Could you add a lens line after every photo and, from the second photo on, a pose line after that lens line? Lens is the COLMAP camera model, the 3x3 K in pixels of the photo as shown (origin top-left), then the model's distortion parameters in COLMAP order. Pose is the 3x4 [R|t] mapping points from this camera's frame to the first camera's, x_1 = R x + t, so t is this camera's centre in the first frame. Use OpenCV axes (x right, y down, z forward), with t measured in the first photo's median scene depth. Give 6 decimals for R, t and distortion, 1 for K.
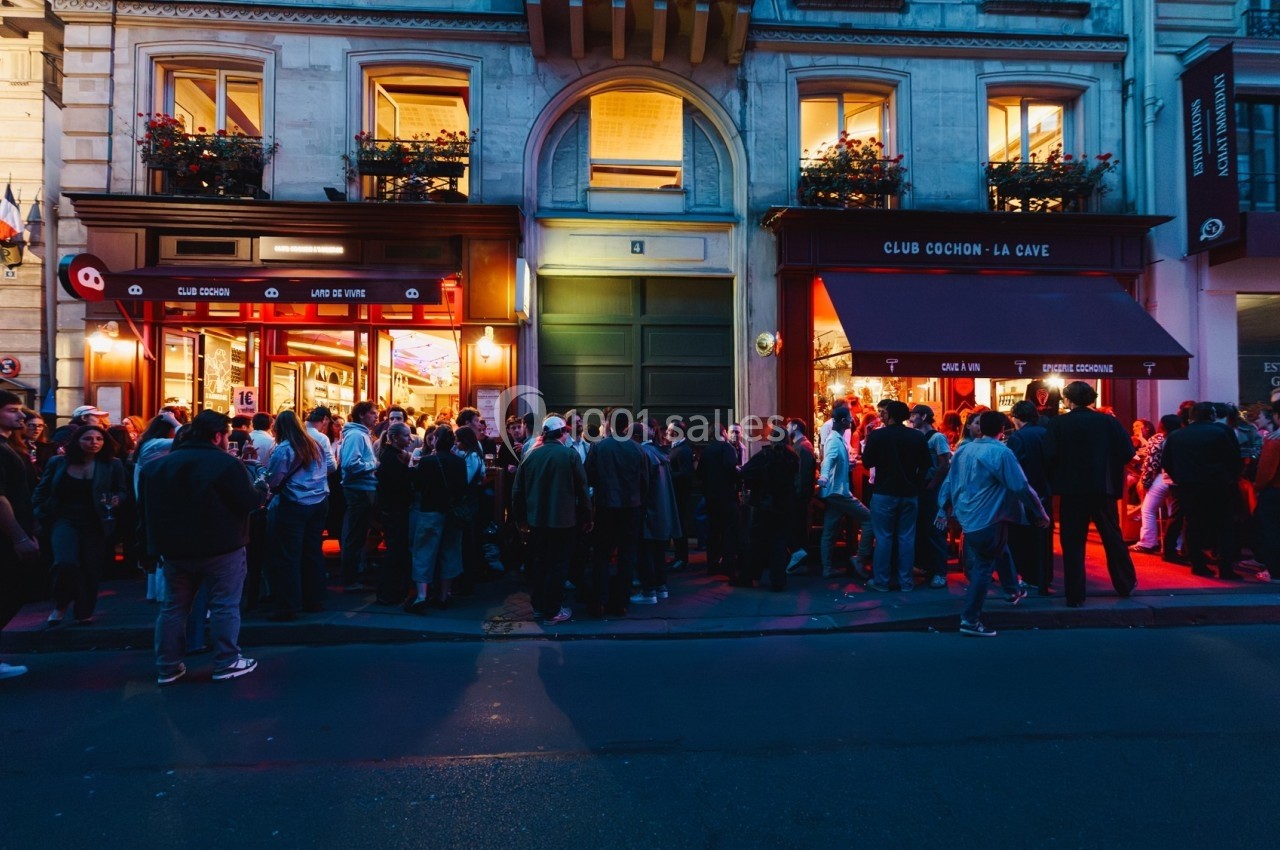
lens RADIAL K [[556.9, 0, 638.6], [0, 556.9, 426.4], [0, 0, 1]] dist [0.002435, 0.000680]
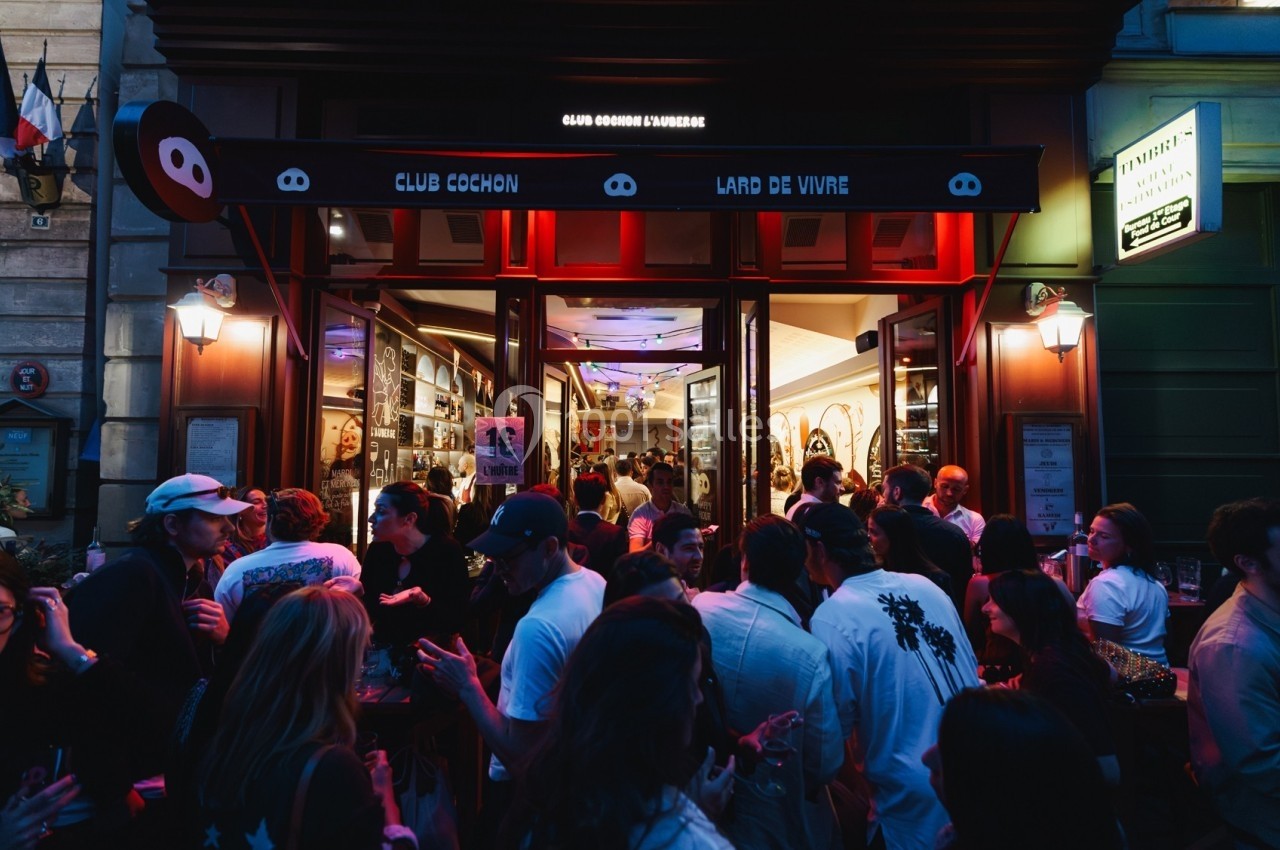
lens RADIAL K [[546.9, 0, 640.5], [0, 546.9, 427.4], [0, 0, 1]] dist [0.001768, 0.000204]
pose [[0.999046, 0.002860, -0.043568, -0.551542], [-0.004511, 0.999274, -0.037835, -0.045324], [0.043428, 0.037995, 0.998334, 0.542621]]
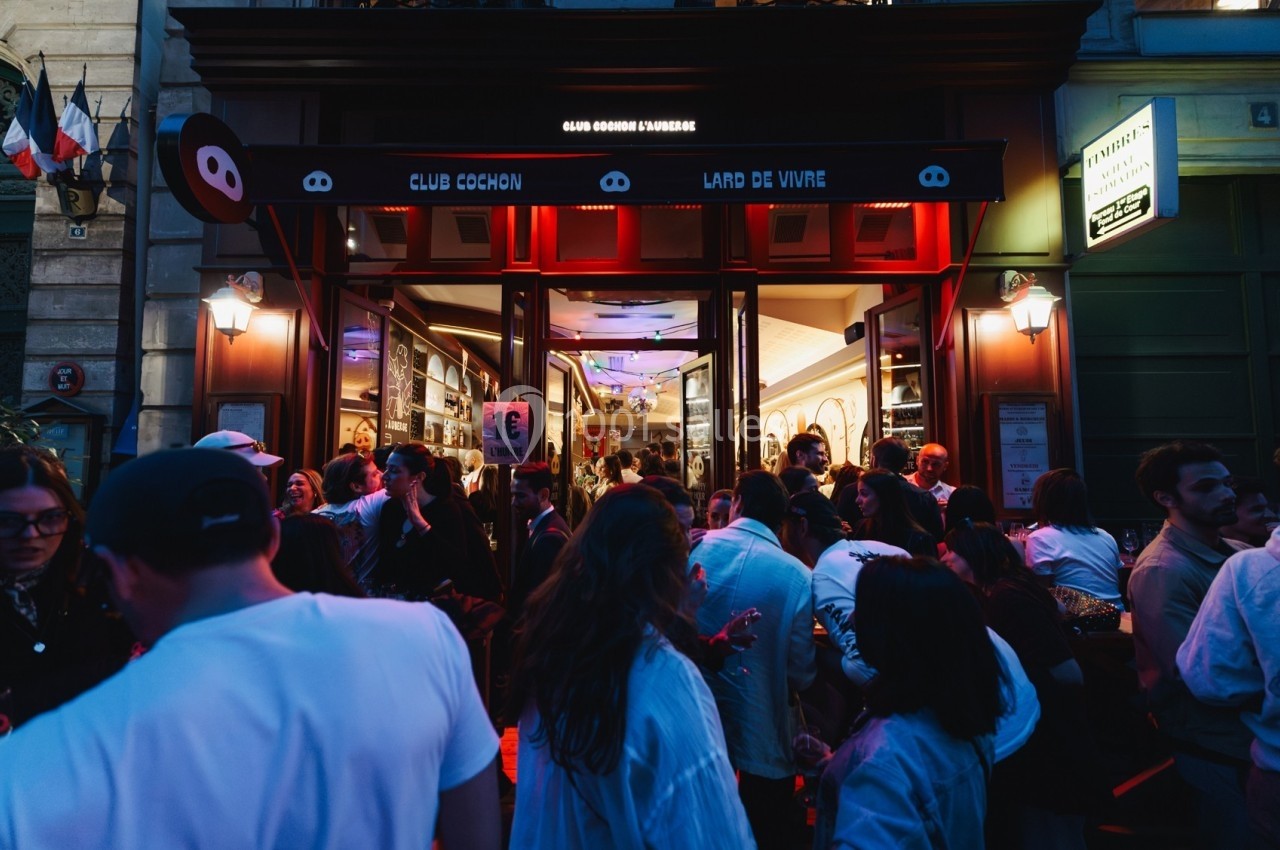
lens RADIAL K [[544.1, 0, 637.6], [0, 544.1, 428.5], [0, 0, 1]] dist [0.000725, 0.000925]
pose [[0.998174, -0.005406, -0.060170, -0.542537], [0.002045, 0.998441, -0.055776, -0.020847], [0.060377, 0.055551, 0.996629, 0.518499]]
